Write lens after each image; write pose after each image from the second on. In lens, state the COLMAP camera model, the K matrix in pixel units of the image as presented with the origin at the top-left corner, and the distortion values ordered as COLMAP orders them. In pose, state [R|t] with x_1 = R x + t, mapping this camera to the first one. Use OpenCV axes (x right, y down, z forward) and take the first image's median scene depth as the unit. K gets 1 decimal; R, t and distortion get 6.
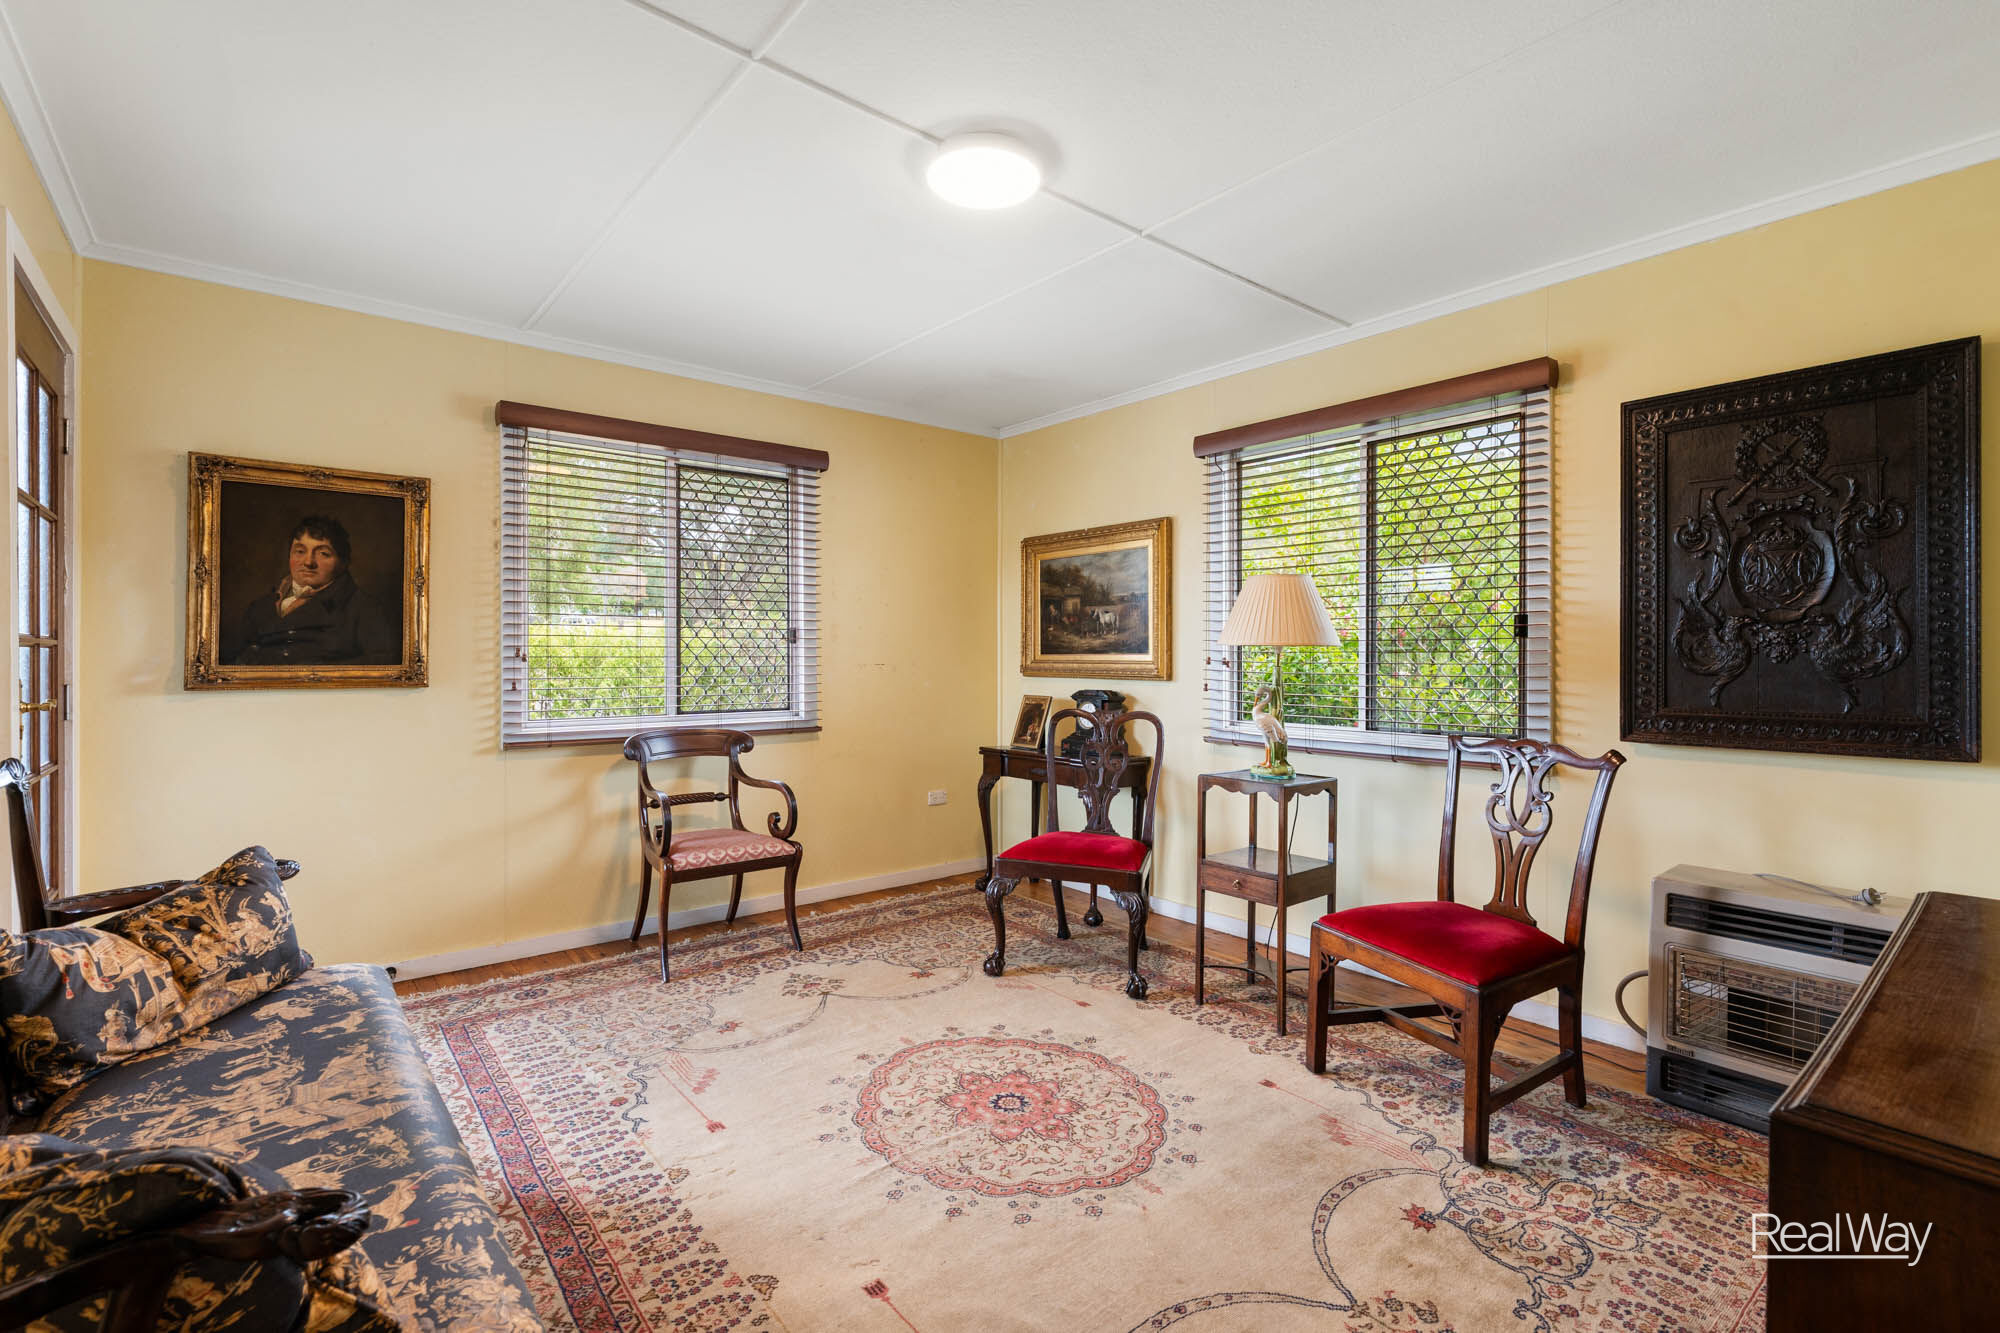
lens RADIAL K [[909.3, 0, 999.2], [0, 909.3, 656.0], [0, 0, 1]] dist [-0.005676, 0.000110]
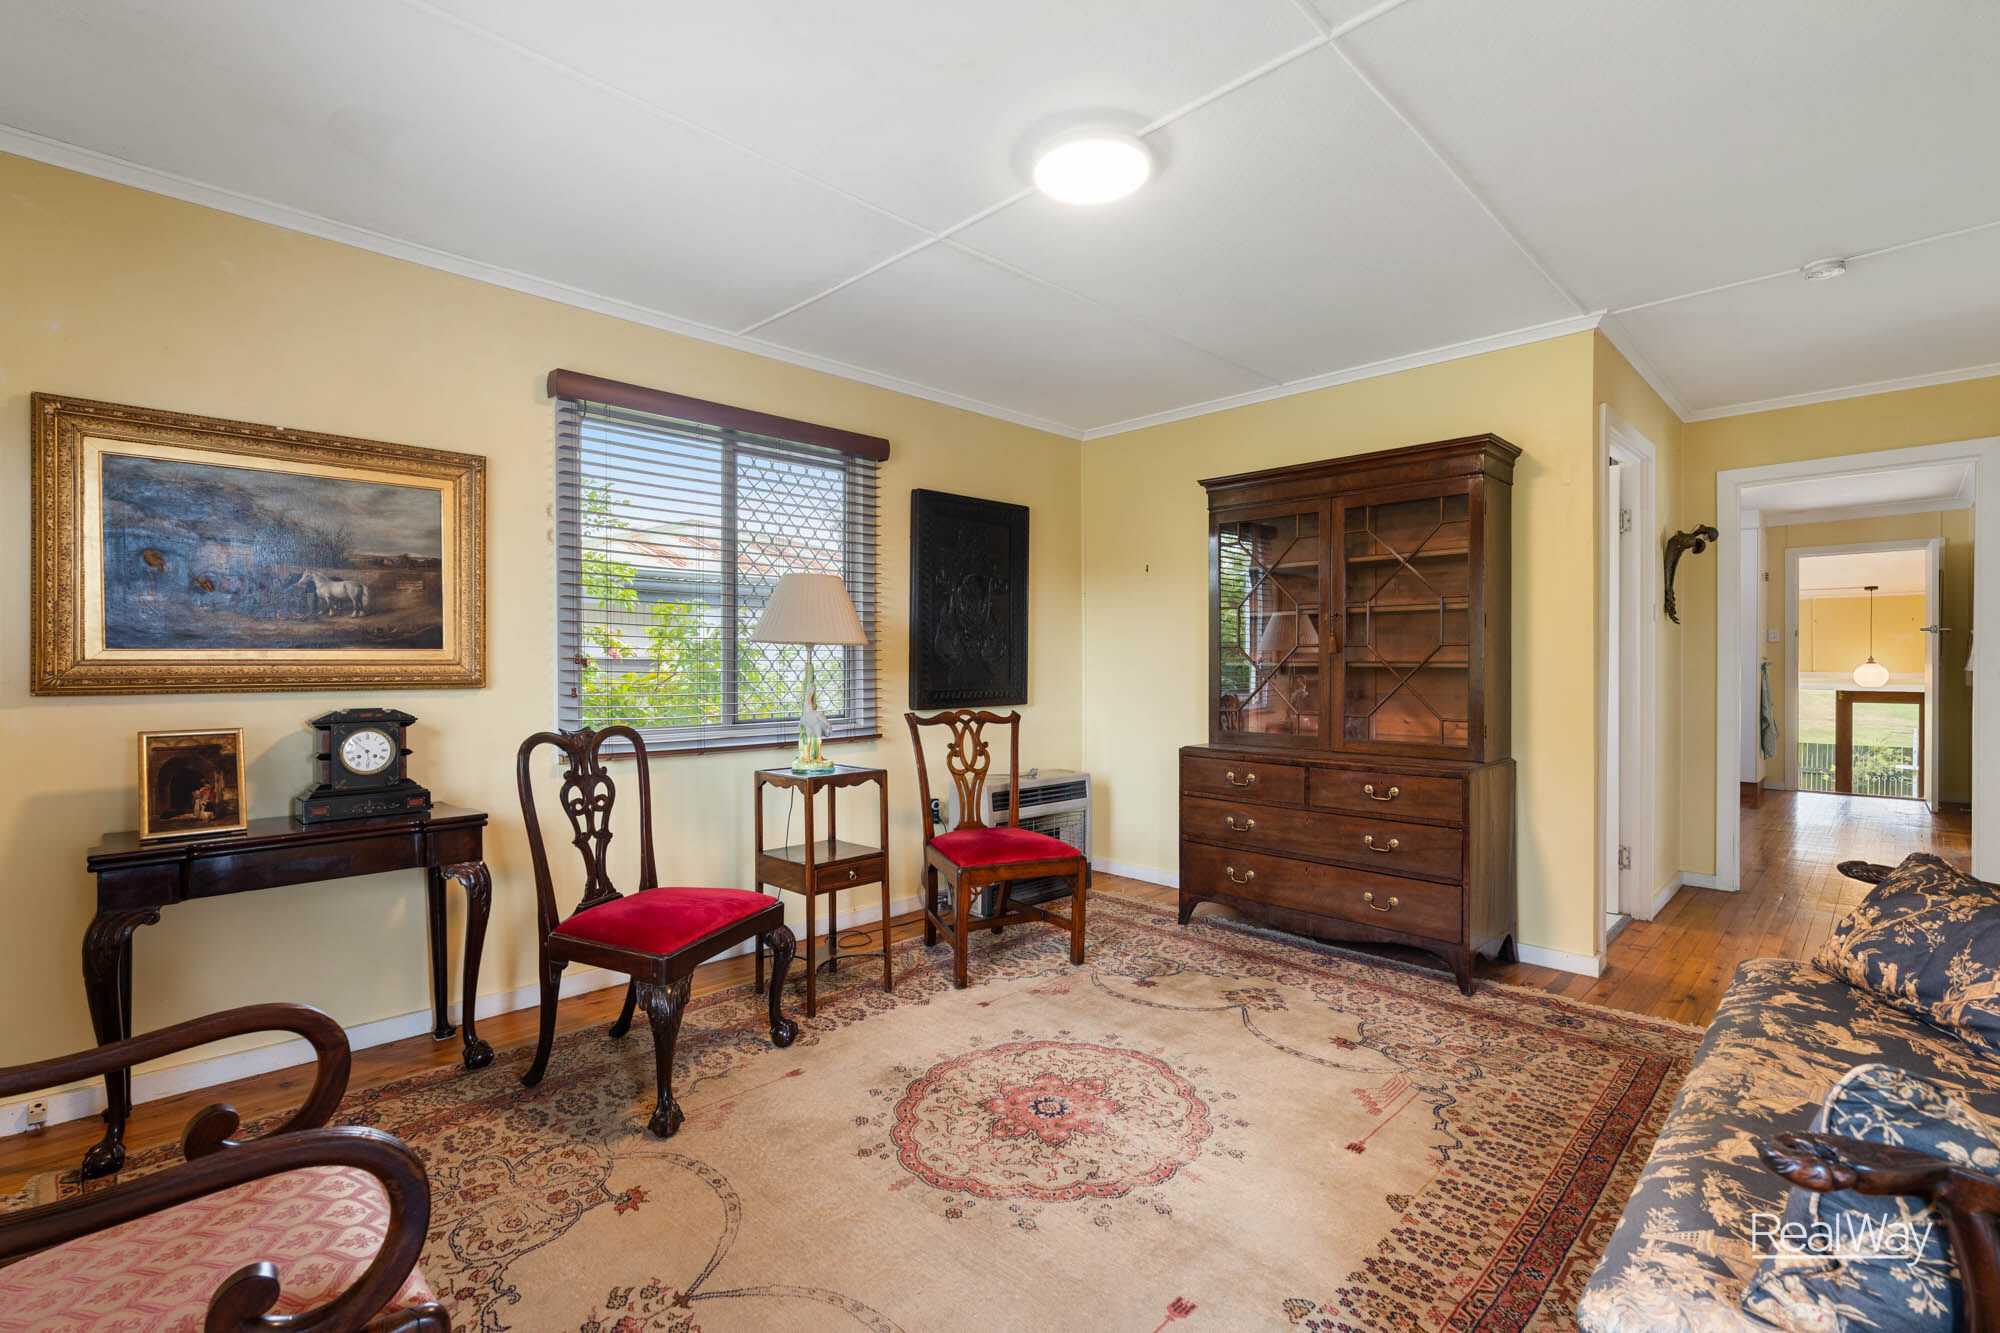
lens RADIAL K [[909.3, 0, 992.7], [0, 909.3, 665.7], [0, 0, 1]] dist [-0.005676, 0.000110]
pose [[-0.100315, -0.010833, 0.994897, -0.802855], [-0.001579, 0.999941, 0.010728, 0.002399], [-0.994954, -0.000495, -0.100326, 0.973706]]
